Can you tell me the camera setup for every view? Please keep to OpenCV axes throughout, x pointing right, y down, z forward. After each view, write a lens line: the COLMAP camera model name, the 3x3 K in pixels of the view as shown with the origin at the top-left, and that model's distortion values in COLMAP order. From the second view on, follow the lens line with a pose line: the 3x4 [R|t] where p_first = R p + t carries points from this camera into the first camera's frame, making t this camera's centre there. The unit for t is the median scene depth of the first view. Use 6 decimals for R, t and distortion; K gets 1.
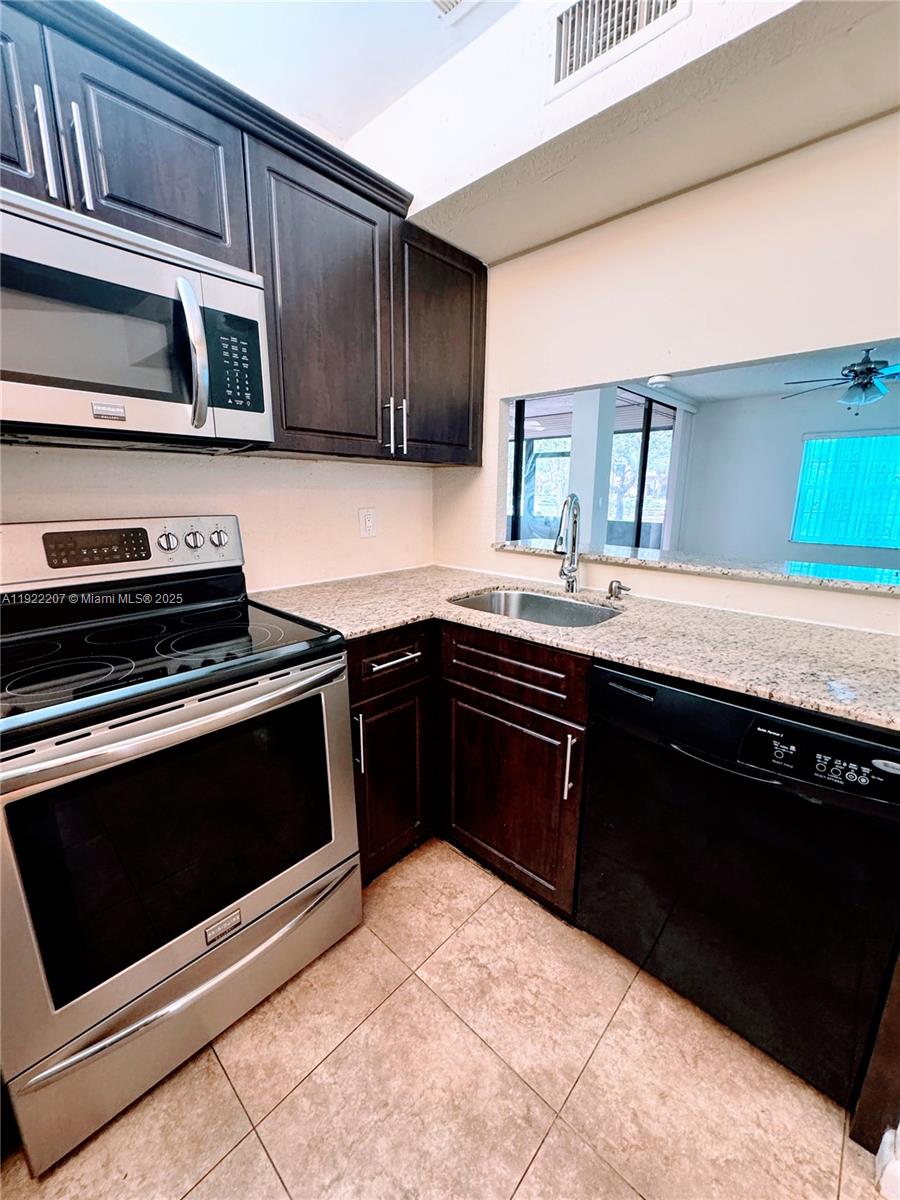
lens RADIAL K [[478.9, 0, 450.4], [0, 478.9, 598.8], [0, 0, 1]] dist [-0.002633, -0.000335]
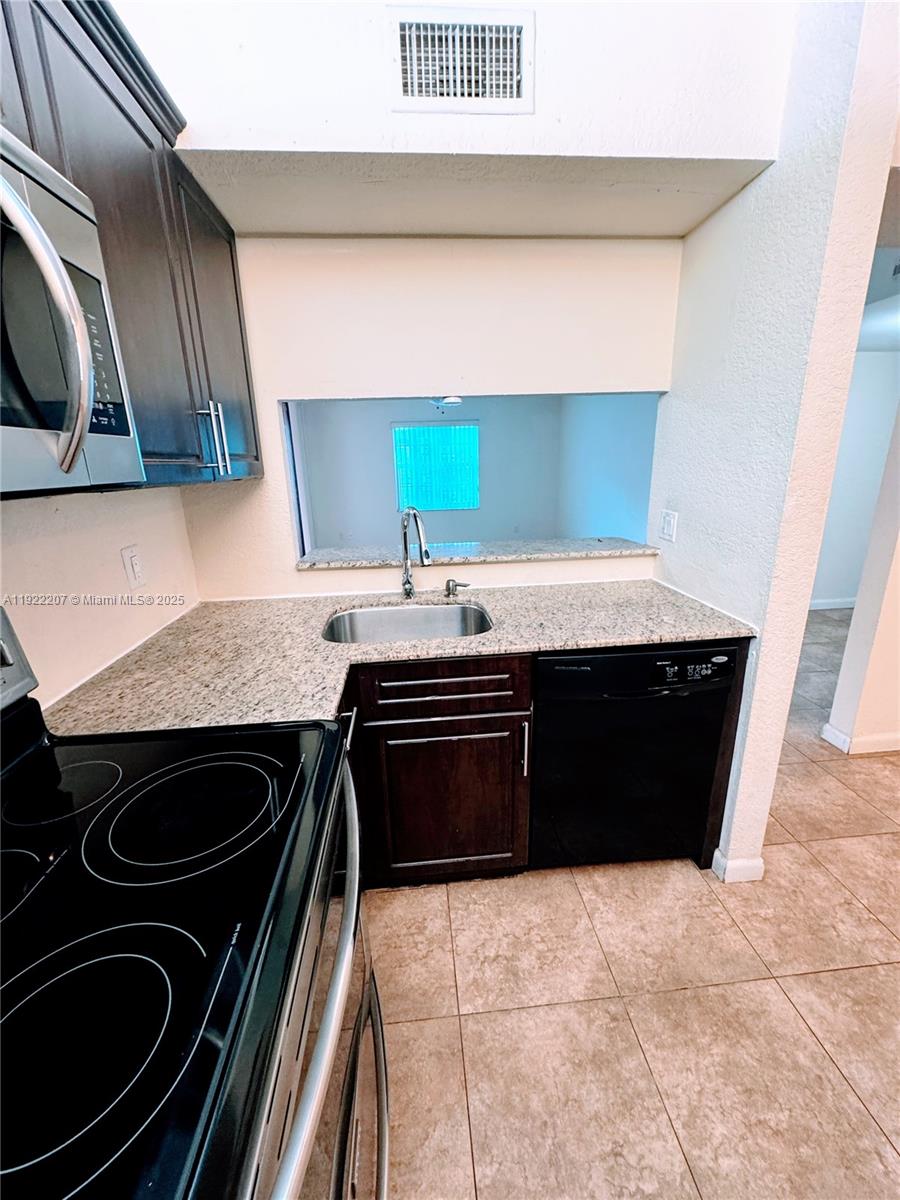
lens RADIAL K [[478.9, 0, 450.4], [0, 478.9, 598.8], [0, 0, 1]] dist [-0.002633, -0.000335]
pose [[0.670371, -0.231409, 0.705019, -0.620401], [0.196824, 0.971548, 0.131741, -0.193965], [-0.715446, 0.050449, 0.696844, 0.304265]]
